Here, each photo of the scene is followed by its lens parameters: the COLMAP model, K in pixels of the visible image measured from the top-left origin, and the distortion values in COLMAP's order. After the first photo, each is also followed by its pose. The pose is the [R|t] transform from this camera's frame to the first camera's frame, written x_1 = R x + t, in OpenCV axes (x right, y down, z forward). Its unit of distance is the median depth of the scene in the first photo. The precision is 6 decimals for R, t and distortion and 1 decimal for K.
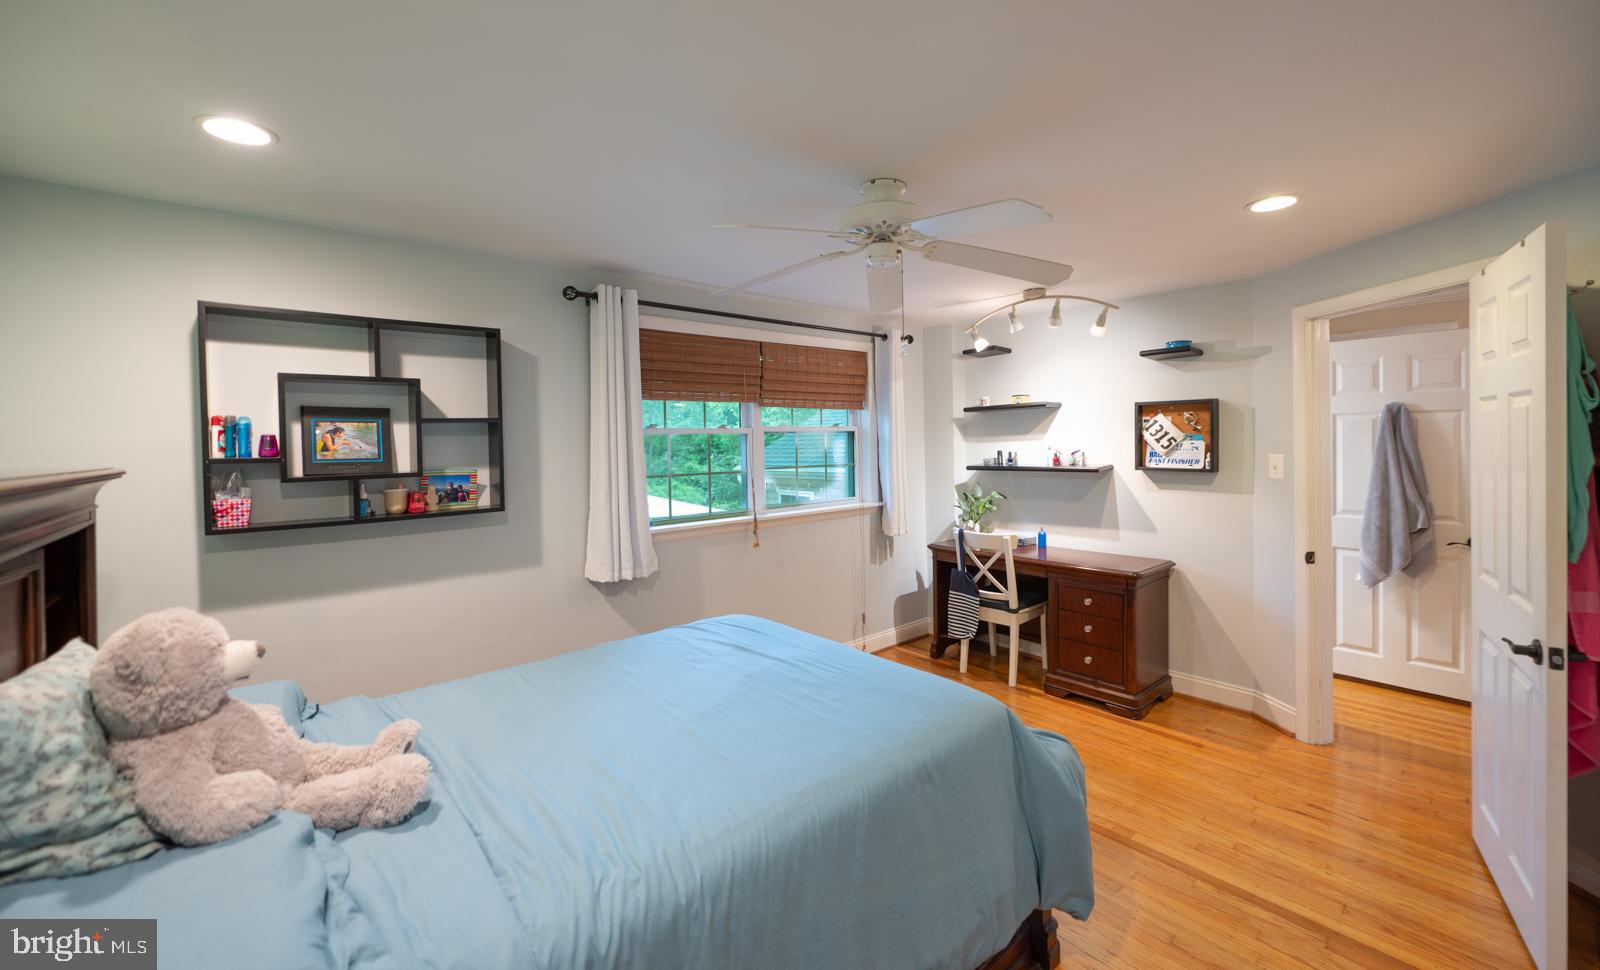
lens RADIAL K [[641.4, 0, 805.6], [0, 641.4, 452.8], [0, 0, 1]] dist [0.000073, 0.000003]
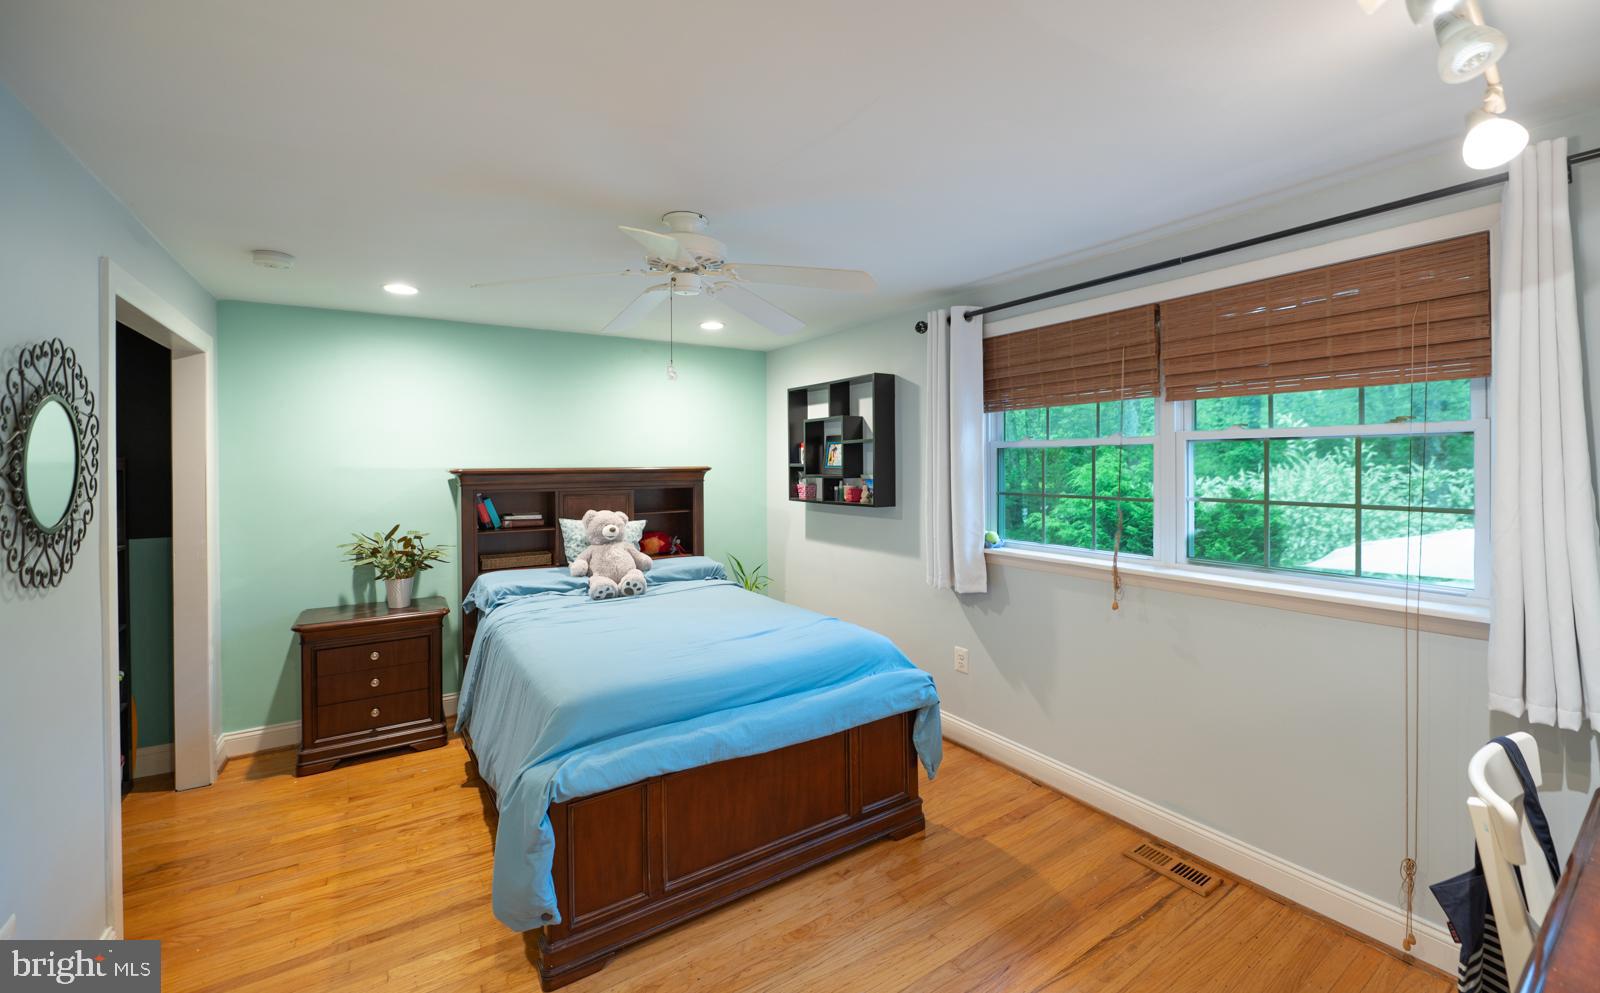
lens RADIAL K [[637.9, 0, 813.9], [0, 637.9, 469.7], [0, 0, 1]] dist [-0.008544, 0.000094]
pose [[-0.127876, 0.025174, -0.991471, 0.731003], [-0.013637, 0.999539, 0.027138, -0.019309], [0.991696, 0.016991, -0.127474, 0.872999]]
